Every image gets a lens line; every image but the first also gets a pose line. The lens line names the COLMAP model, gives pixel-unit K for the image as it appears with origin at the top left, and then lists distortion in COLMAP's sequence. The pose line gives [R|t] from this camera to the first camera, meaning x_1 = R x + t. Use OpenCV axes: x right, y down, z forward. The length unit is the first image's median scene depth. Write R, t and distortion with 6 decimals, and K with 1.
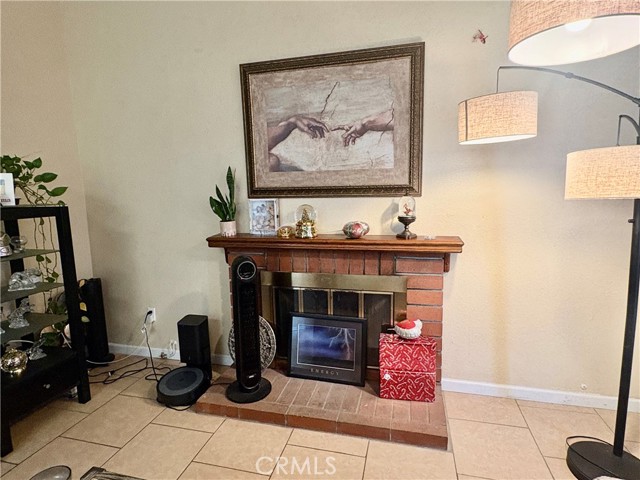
lens RADIAL K [[359.9, 0, 318.1], [0, 359.9, 240.0], [0, 0, 1]] dist [-0.000673, 0.003802]
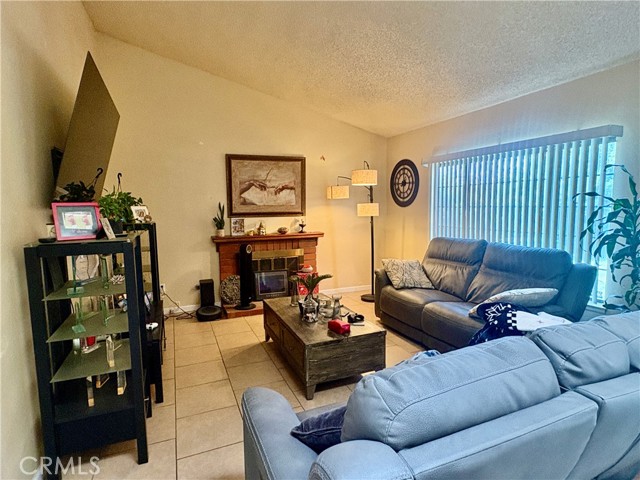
lens RADIAL K [[359.9, 0, 318.1], [0, 359.9, 240.0], [0, 0, 1]] dist [-0.000673, 0.003802]
pose [[0.788302, -0.053922, 0.612922, -1.133809], [0.082698, 0.996399, -0.018702, 0.094632], [-0.609706, 0.065430, 0.789922, -0.969666]]
